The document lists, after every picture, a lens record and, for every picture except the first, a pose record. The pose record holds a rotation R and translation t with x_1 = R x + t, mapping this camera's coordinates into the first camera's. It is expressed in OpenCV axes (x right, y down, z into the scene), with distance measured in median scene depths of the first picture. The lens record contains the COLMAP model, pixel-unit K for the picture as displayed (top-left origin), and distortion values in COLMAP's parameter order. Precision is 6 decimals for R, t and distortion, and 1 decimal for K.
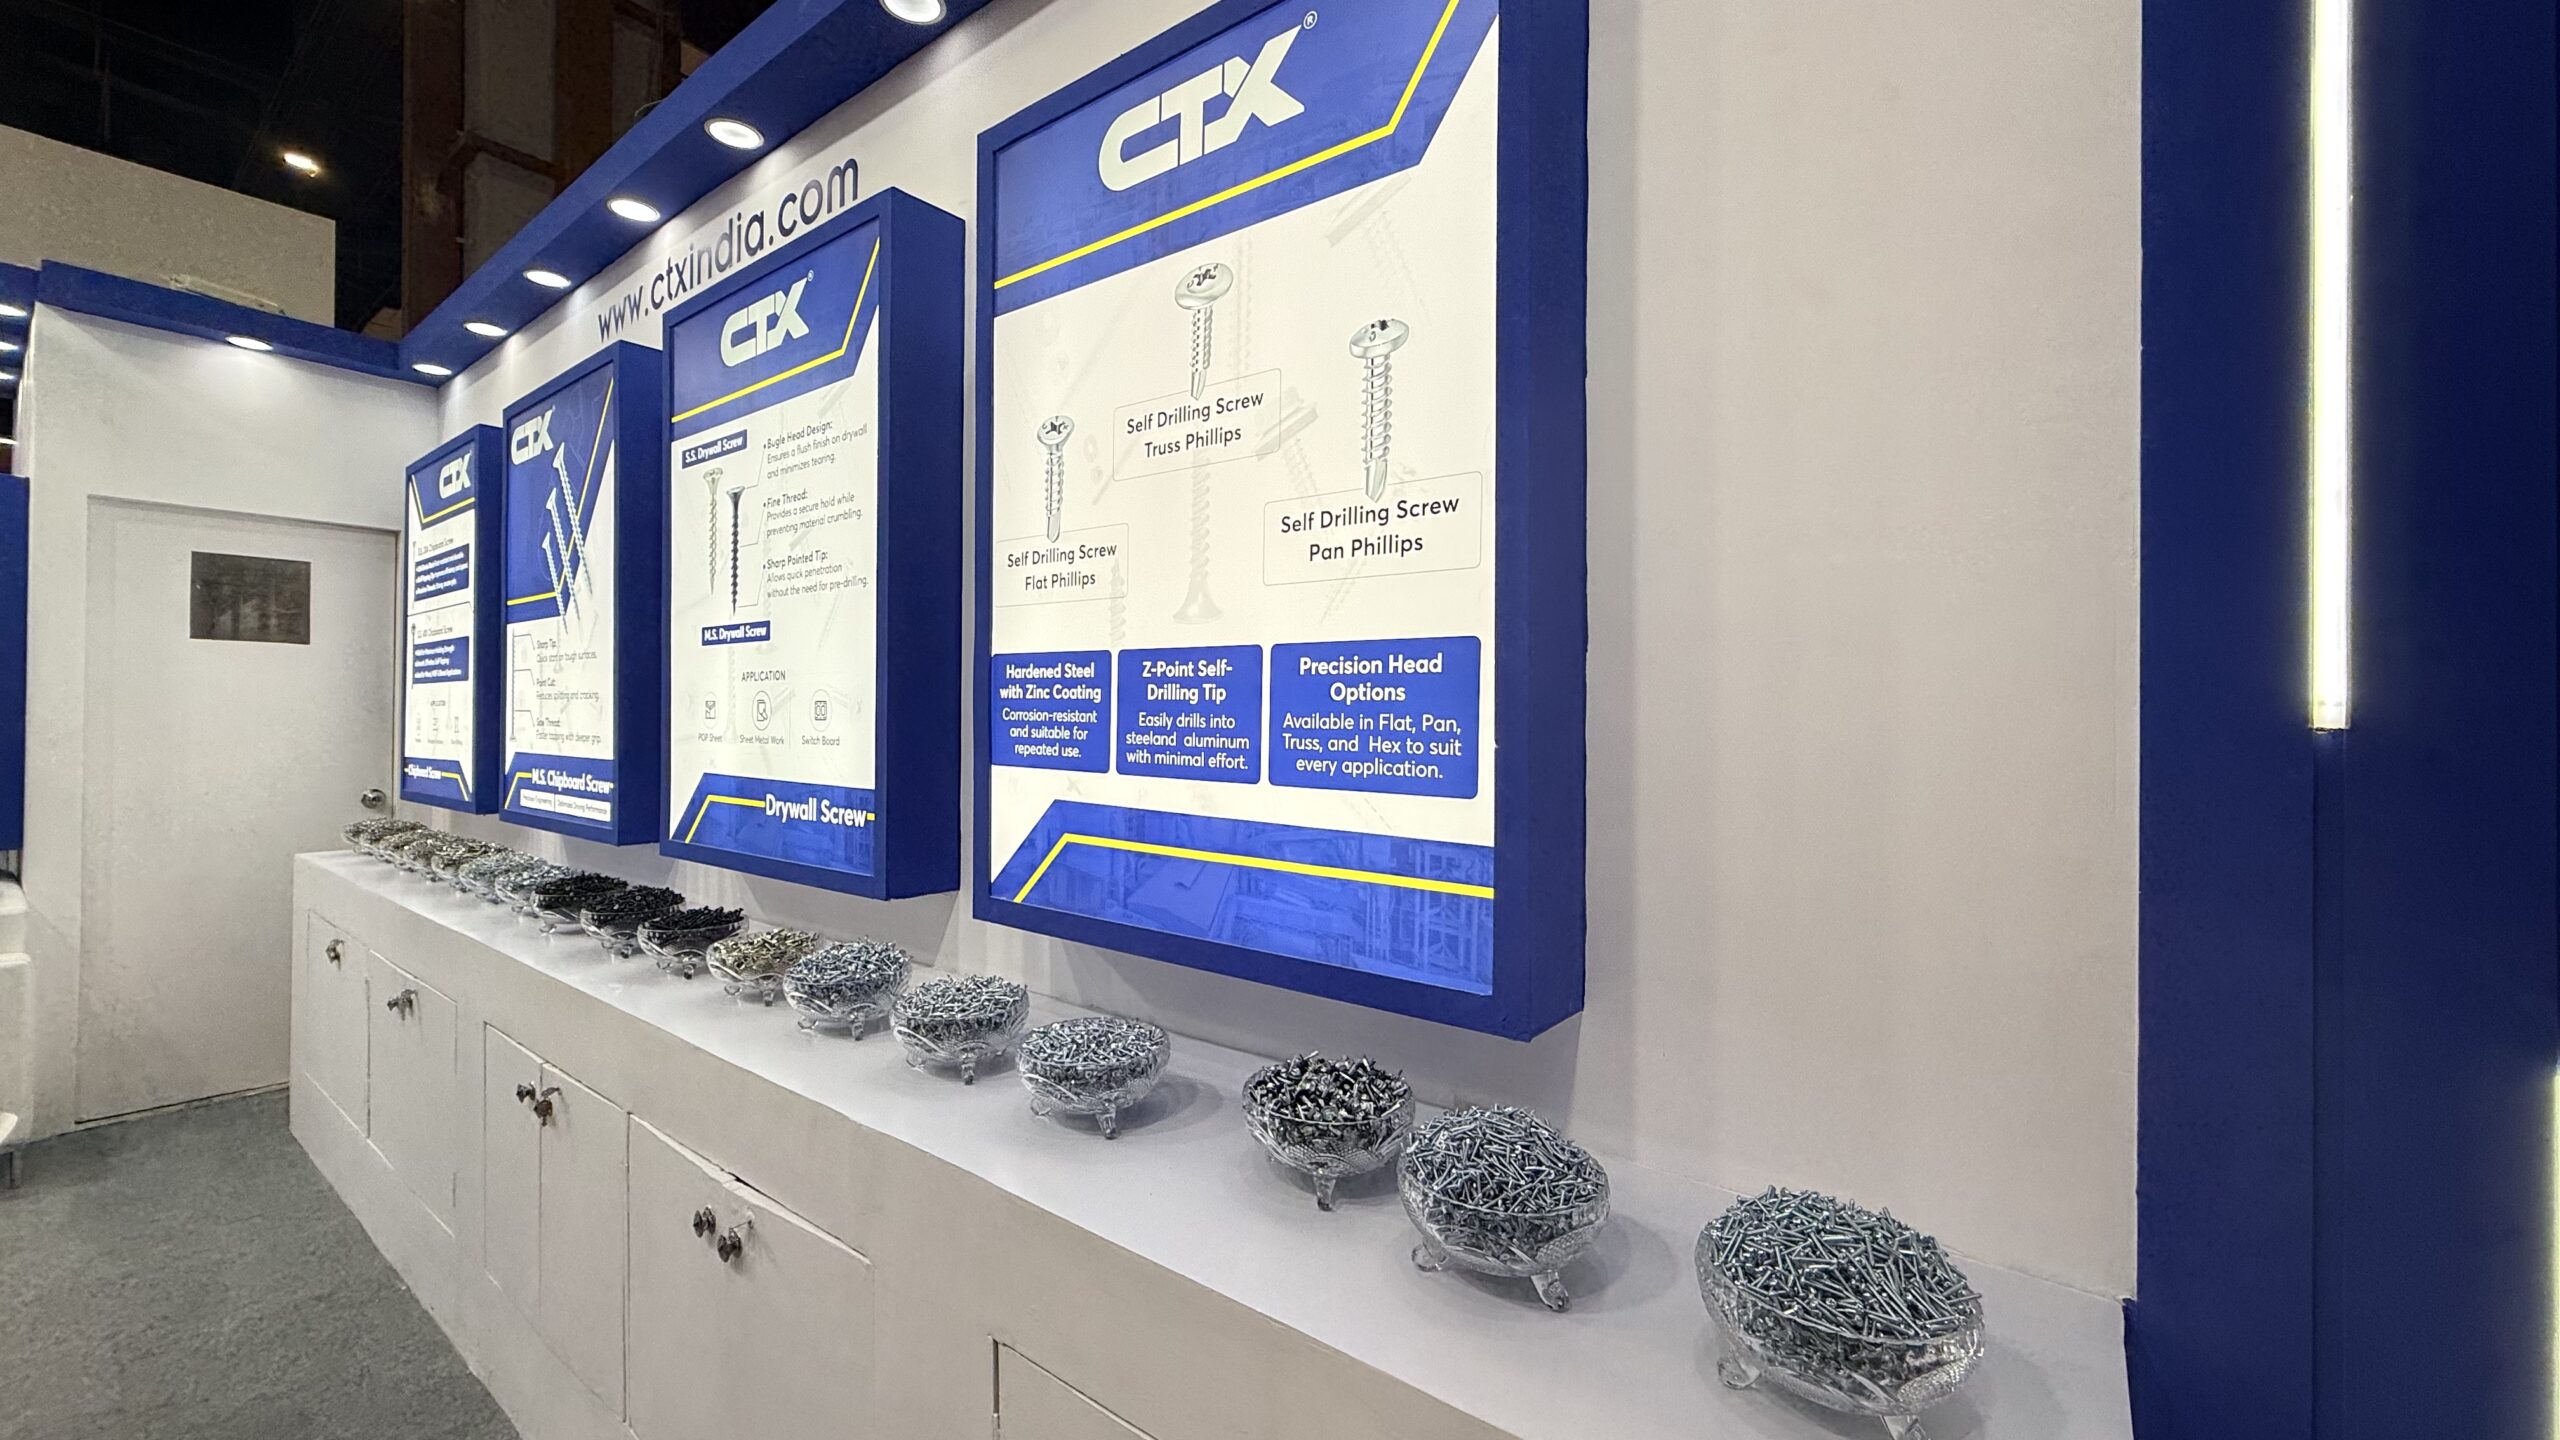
lens RADIAL K [[1016.7, 0, 1274.1], [0, 1016.7, 716.7], [0, 0, 1]] dist [-0.002745, 0.001504]
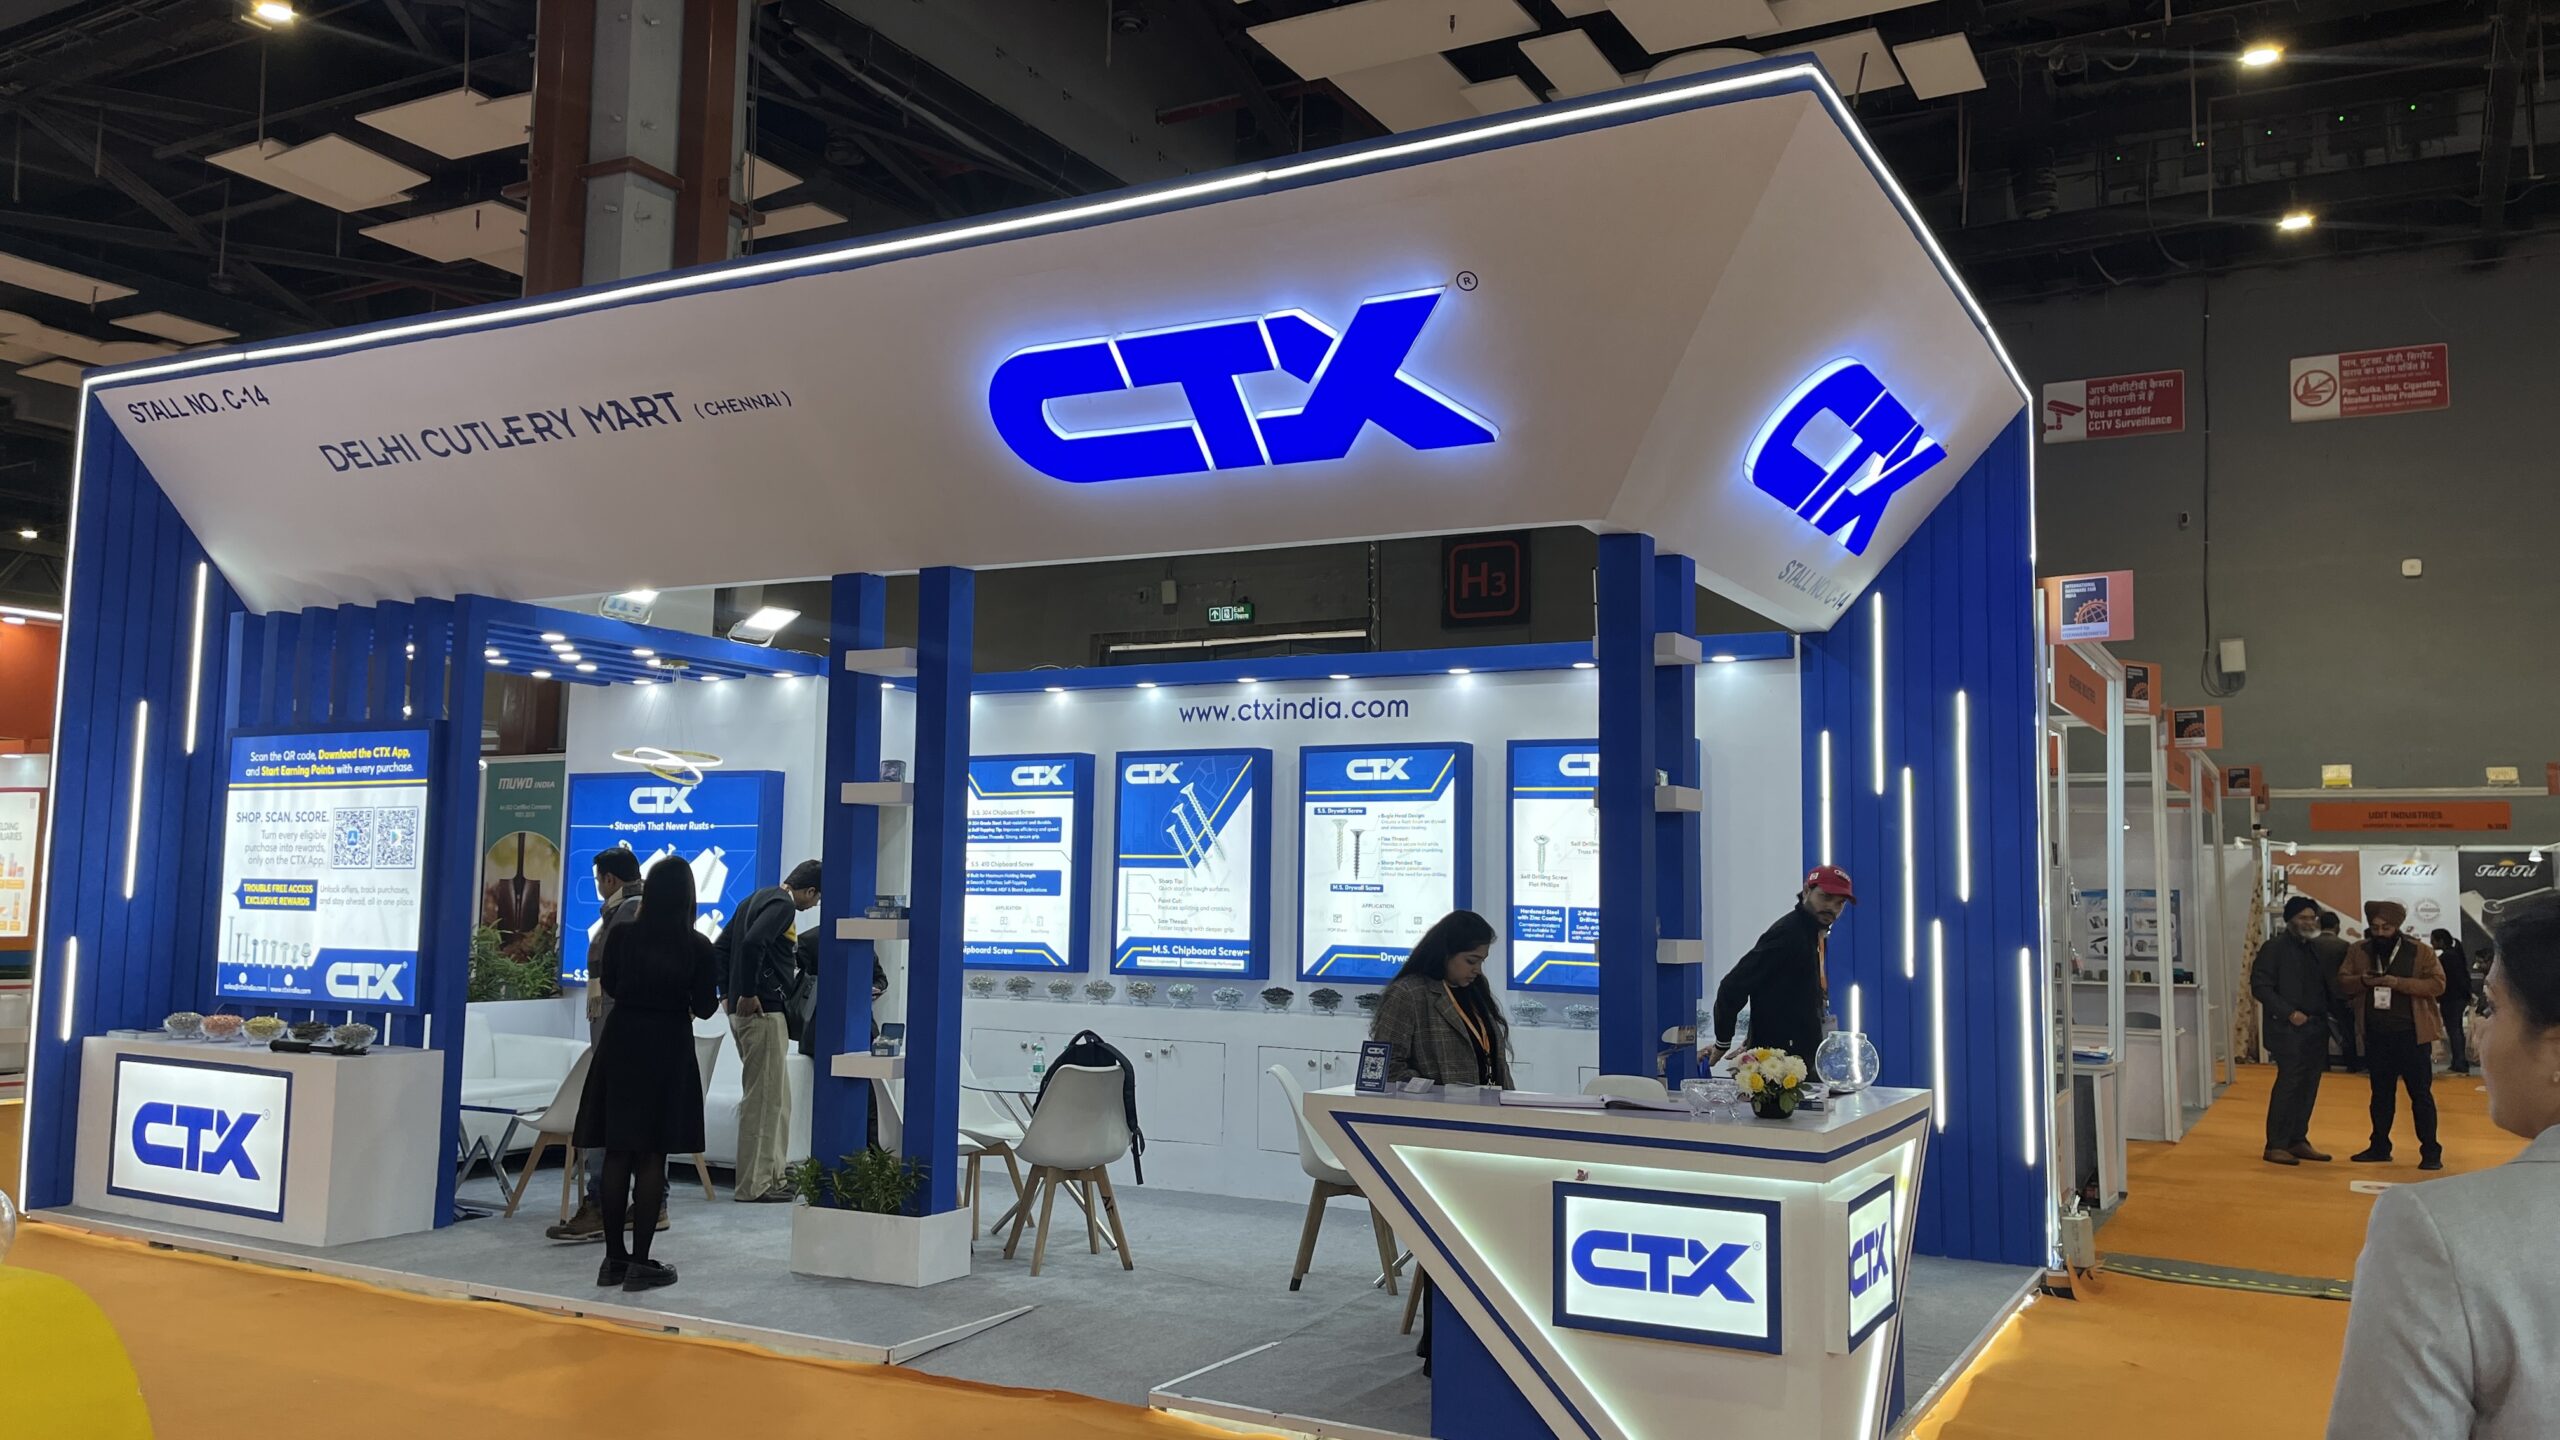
lens RADIAL K [[1921.3, 0, 1264.4], [0, 1921.3, 713.6], [0, 0, 1]] dist [0.068386, -0.064845]
pose [[0.988273, 0.025024, 0.150630, -2.103406], [-0.010711, 0.995411, -0.095090, -0.081259], [-0.152318, 0.092361, 0.984006, -5.188800]]
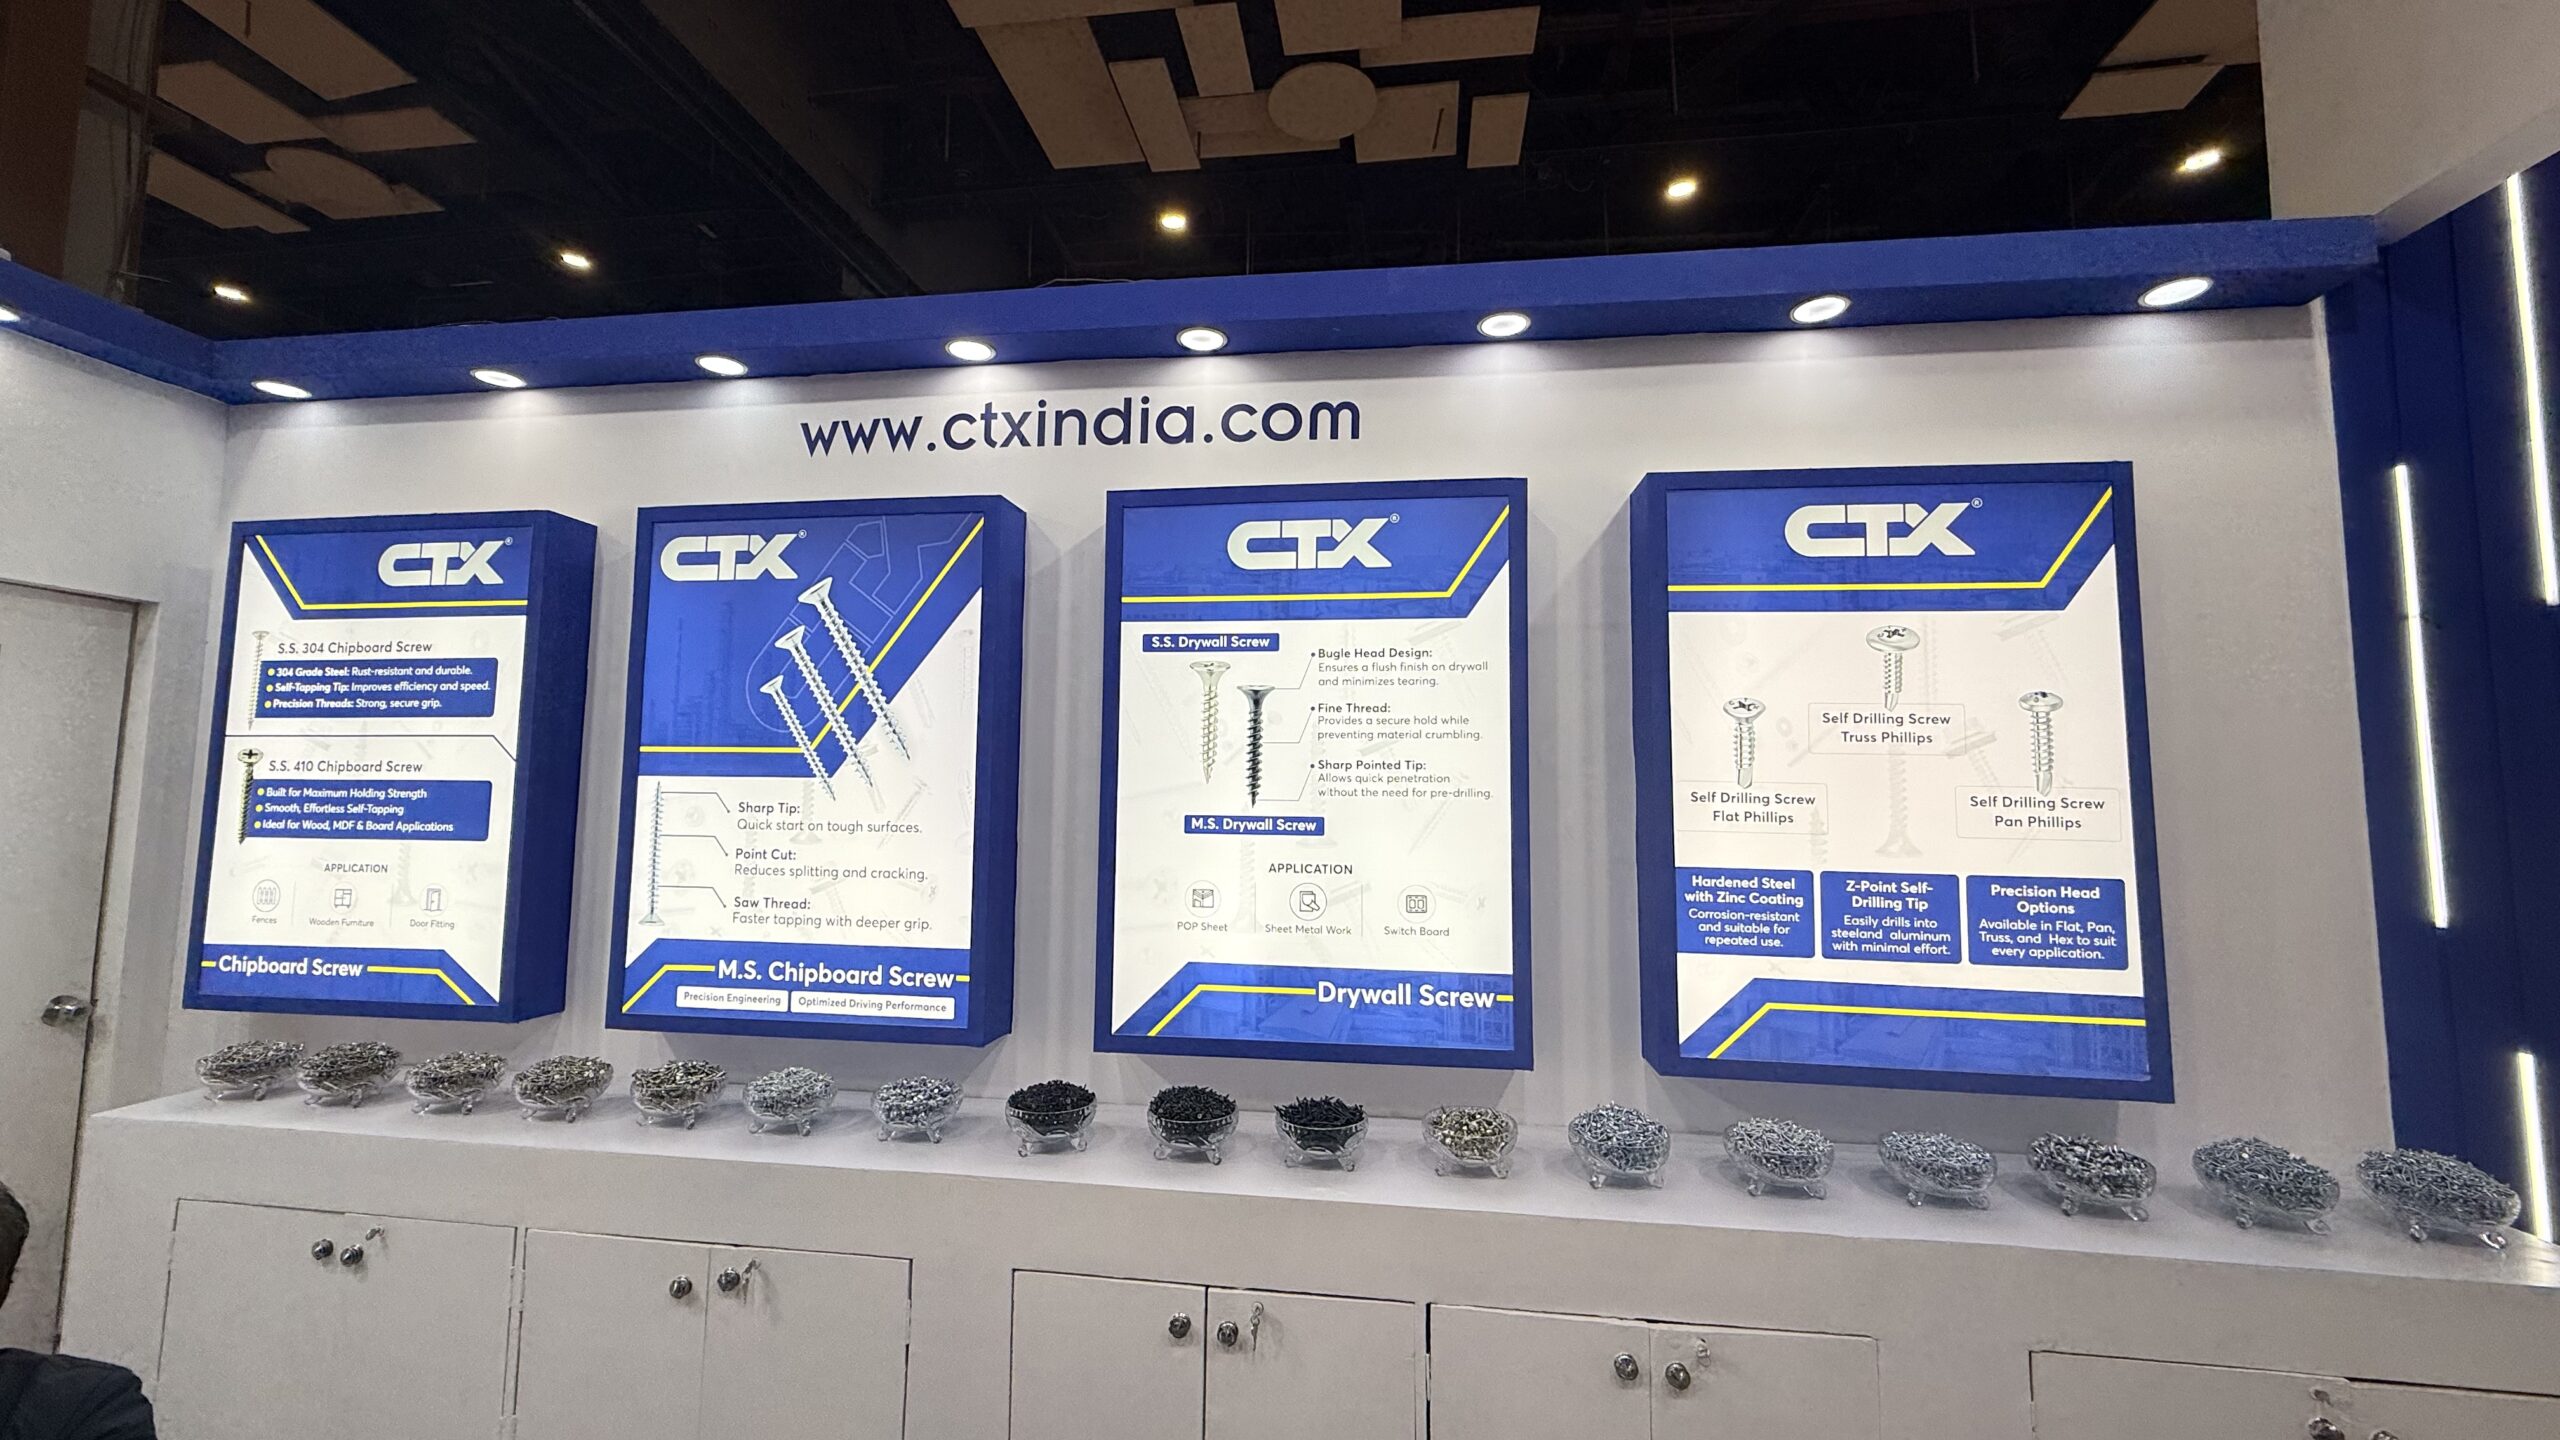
lens RADIAL K [[1016.7, 0, 1271.5], [0, 1016.7, 717.9], [0, 0, 1]] dist [-0.002745, 0.001504]
pose [[0.864857, 0.042761, 0.500194, -1.481399], [-0.005737, 0.997142, -0.075326, -0.160942], [-0.501986, 0.062277, 0.862631, 0.128231]]
